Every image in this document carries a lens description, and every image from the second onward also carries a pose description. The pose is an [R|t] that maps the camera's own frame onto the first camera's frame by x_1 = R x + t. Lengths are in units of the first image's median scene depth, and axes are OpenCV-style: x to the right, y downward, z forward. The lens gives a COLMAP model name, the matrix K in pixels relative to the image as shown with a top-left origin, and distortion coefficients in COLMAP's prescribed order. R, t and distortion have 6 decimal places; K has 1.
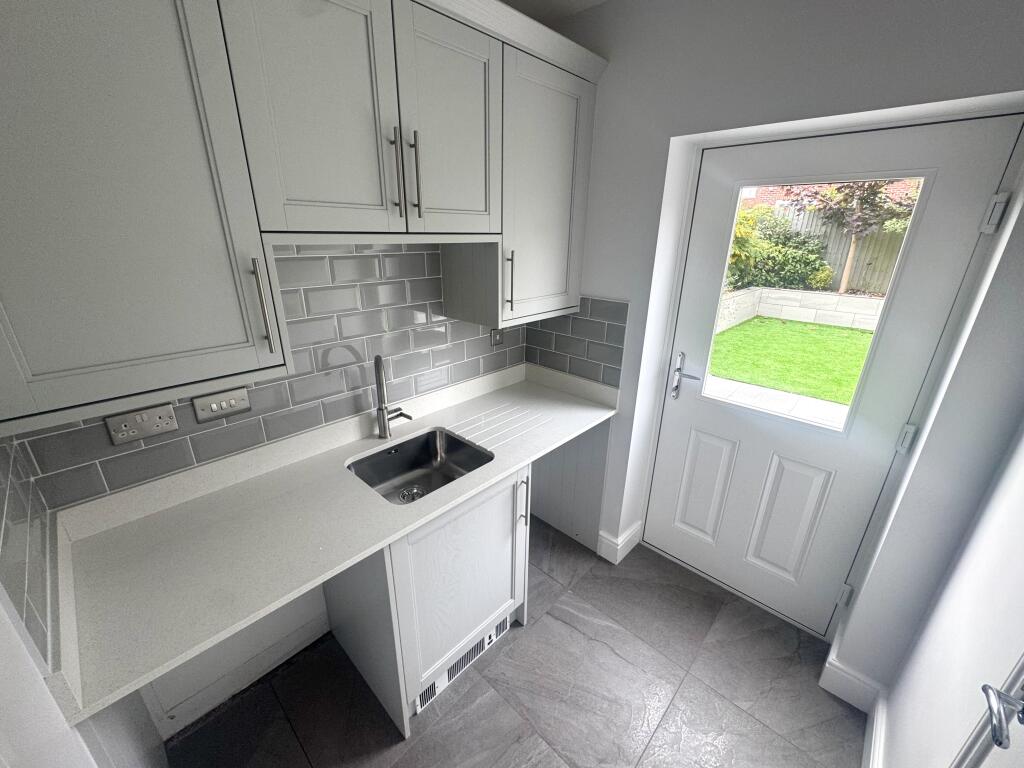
lens RADIAL K [[409.1, 0, 510.8], [0, 409.1, 385.9], [0, 0, 1]] dist [-0.007354, -0.000447]
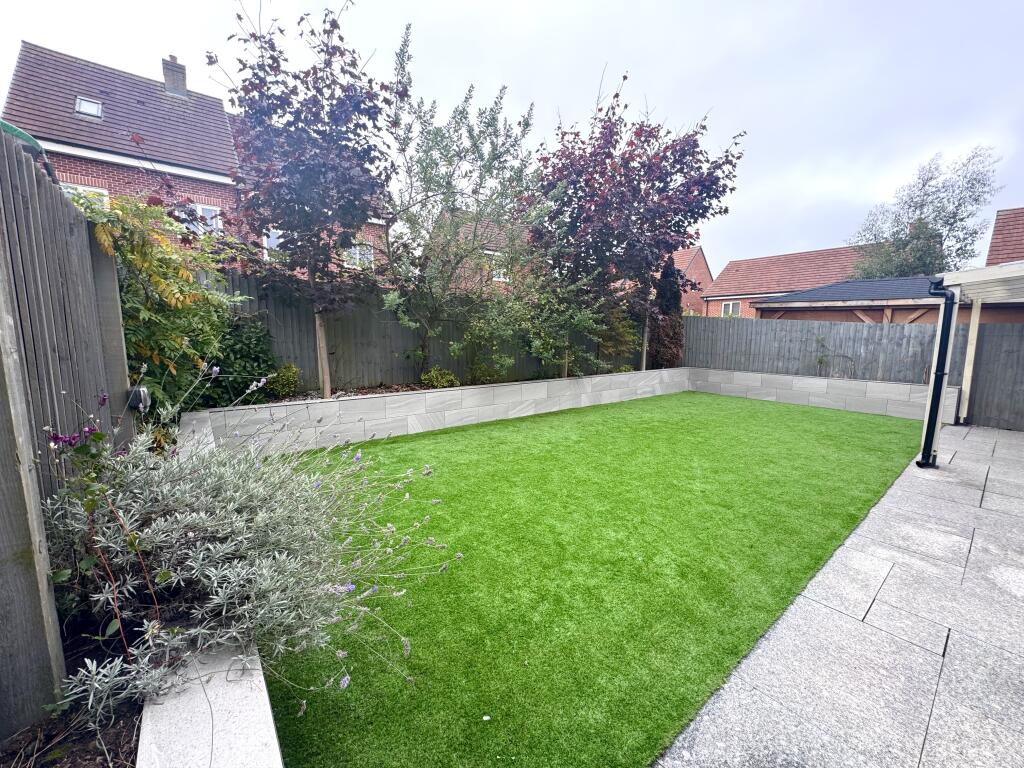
lens RADIAL K [[409.1, 0, 511.1], [0, 409.1, 384.3], [0, 0, 1]] dist [-0.007354, -0.000447]
pose [[0.141621, -0.139645, 0.980022, 0.280195], [0.341411, 0.936148, 0.084057, -0.311306], [-0.929184, 0.322686, 0.180255, 0.904021]]
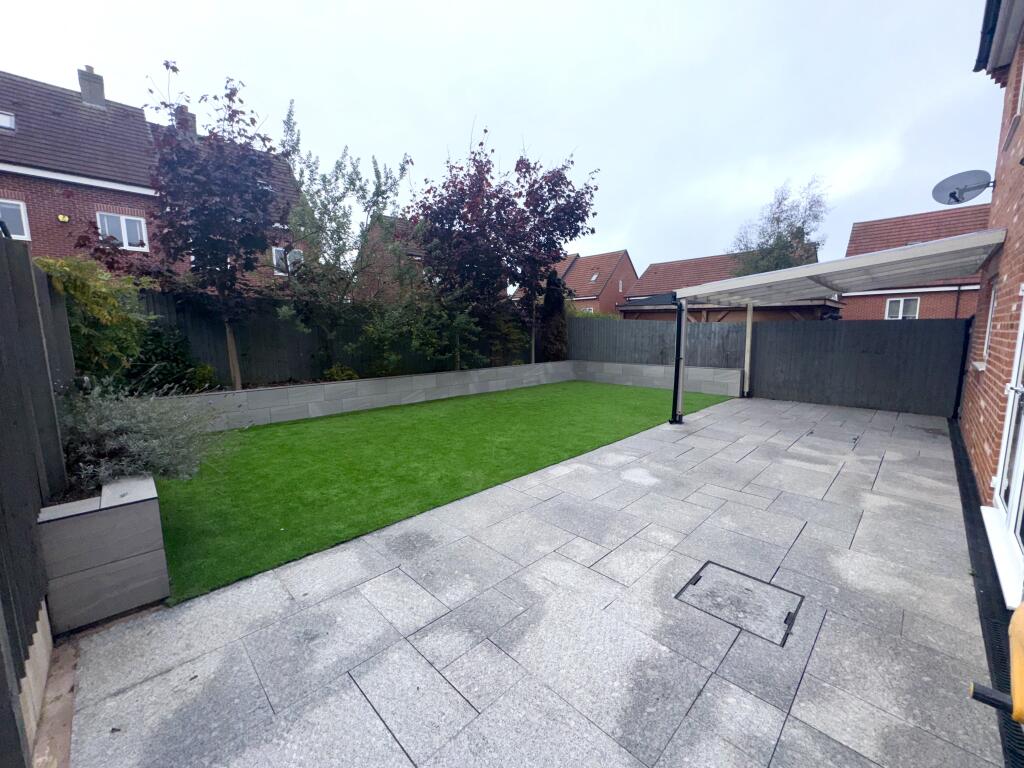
lens RADIAL K [[409.1, 0, 513.0], [0, 409.1, 383.8], [0, 0, 1]] dist [-0.007354, -0.000447]
pose [[0.034420, -0.144041, 0.988973, -0.028914], [0.358224, 0.925585, 0.122341, -0.212288], [-0.933001, 0.350063, 0.083457, 0.598389]]
